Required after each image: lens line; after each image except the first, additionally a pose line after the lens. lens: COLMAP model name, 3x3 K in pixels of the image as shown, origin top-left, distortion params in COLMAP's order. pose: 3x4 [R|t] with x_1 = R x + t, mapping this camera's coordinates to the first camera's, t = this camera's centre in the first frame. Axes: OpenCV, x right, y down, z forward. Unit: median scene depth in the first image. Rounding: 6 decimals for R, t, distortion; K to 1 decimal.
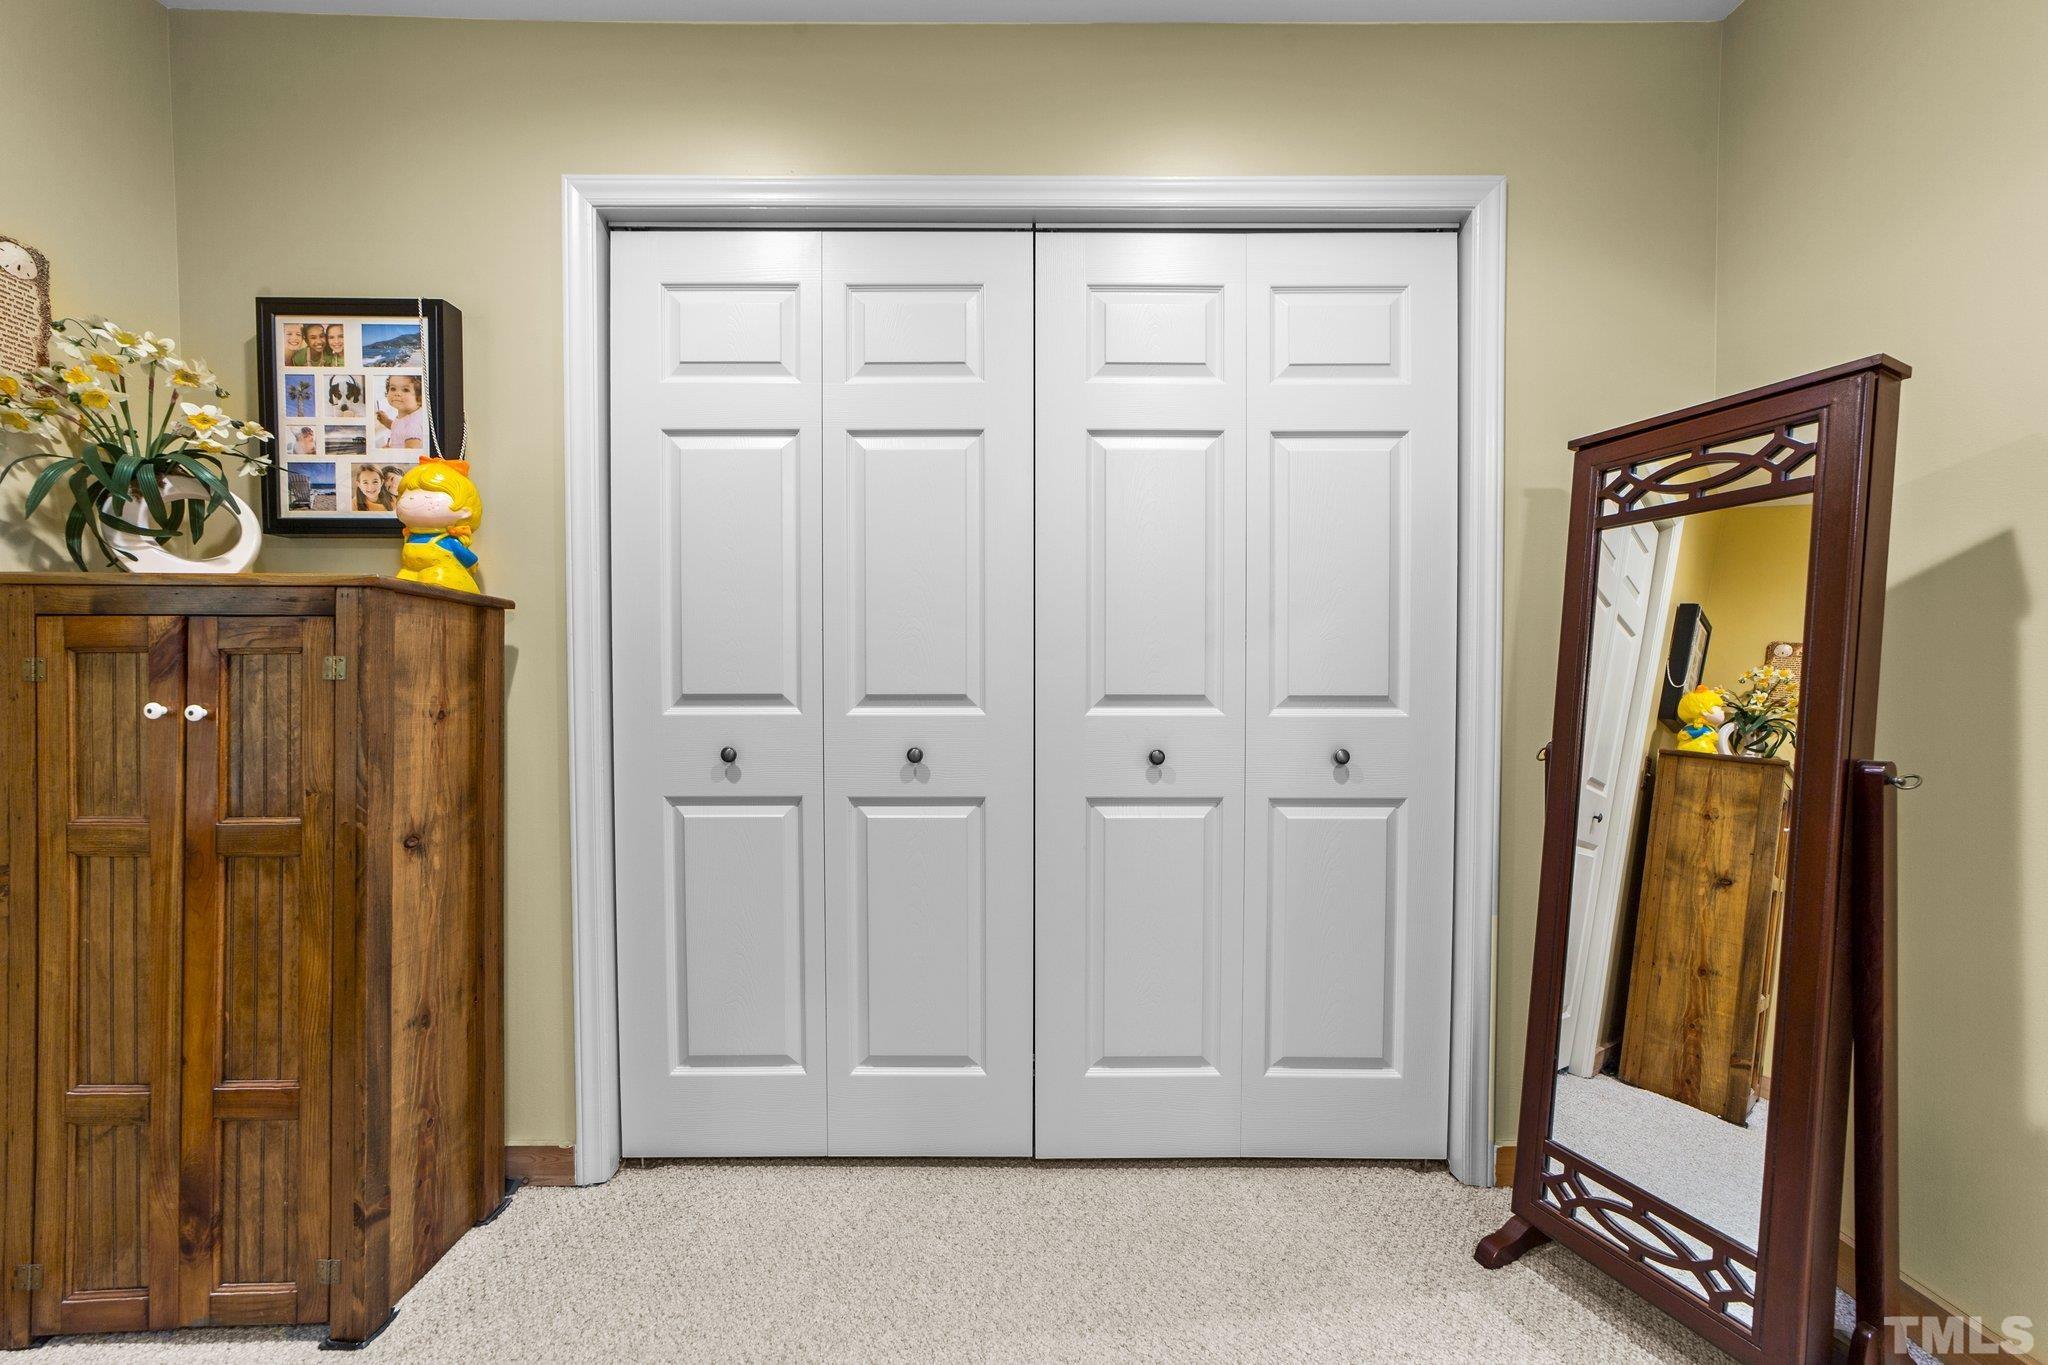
lens RADIAL K [[805.0, 0, 1036.7], [0, 805.0, 698.6], [0, 0, 1]] dist [-0.017679, 0.007276]
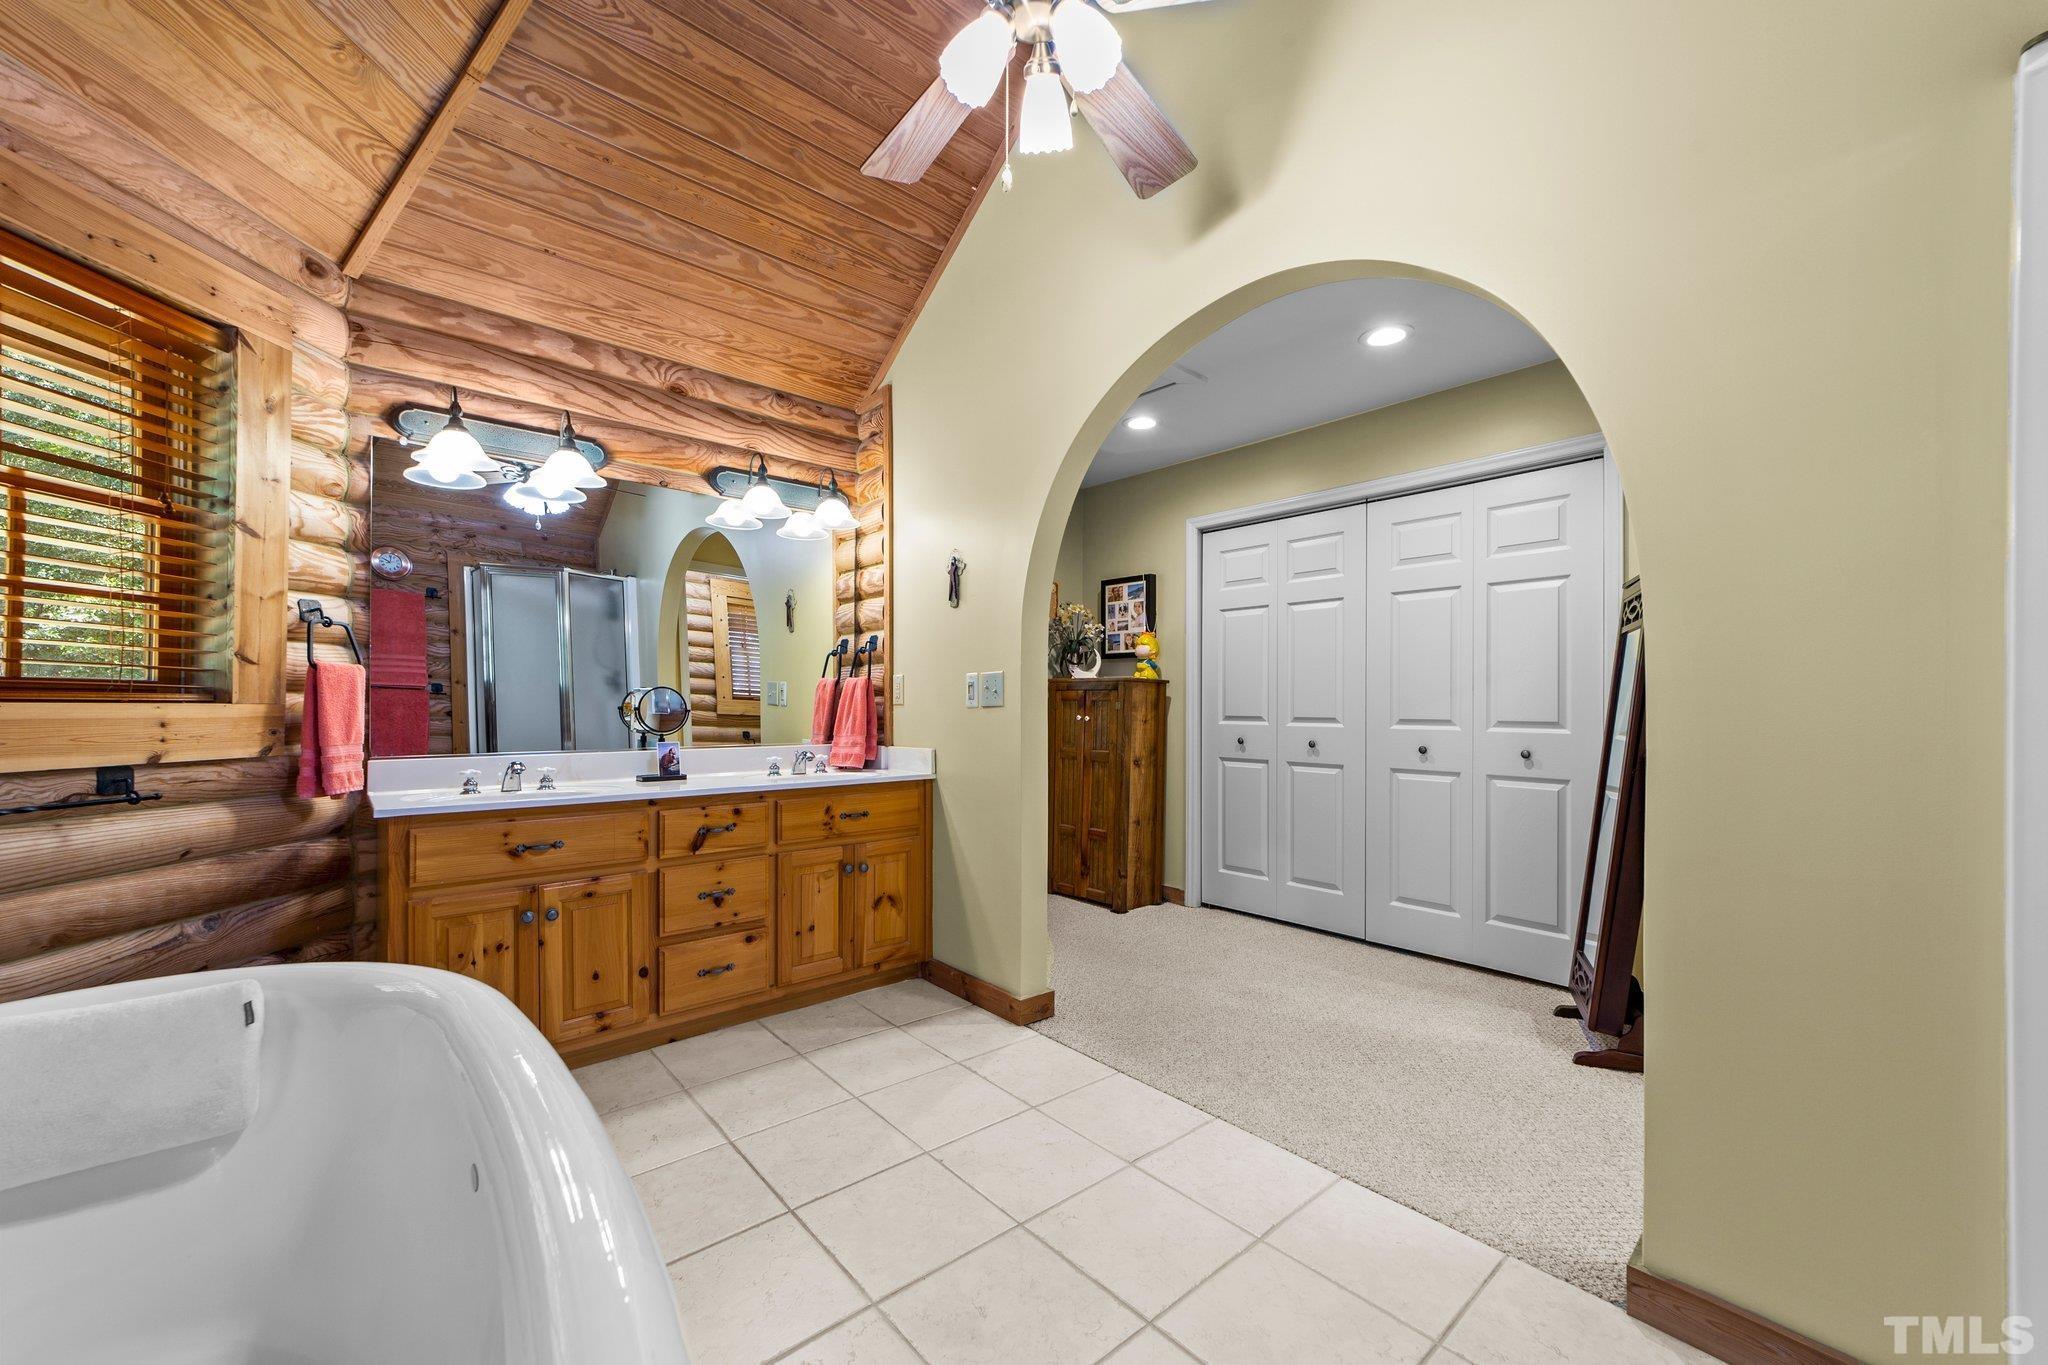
lens RADIAL K [[805.0, 0, 1036.7], [0, 805.0, 698.6], [0, 0, 1]] dist [-0.017679, 0.007276]
pose [[0.672792, -0.001482, -0.739830, 1.081545], [-0.022351, 0.999501, -0.022327, 0.011177], [0.739494, 0.031557, 0.672423, -1.185485]]
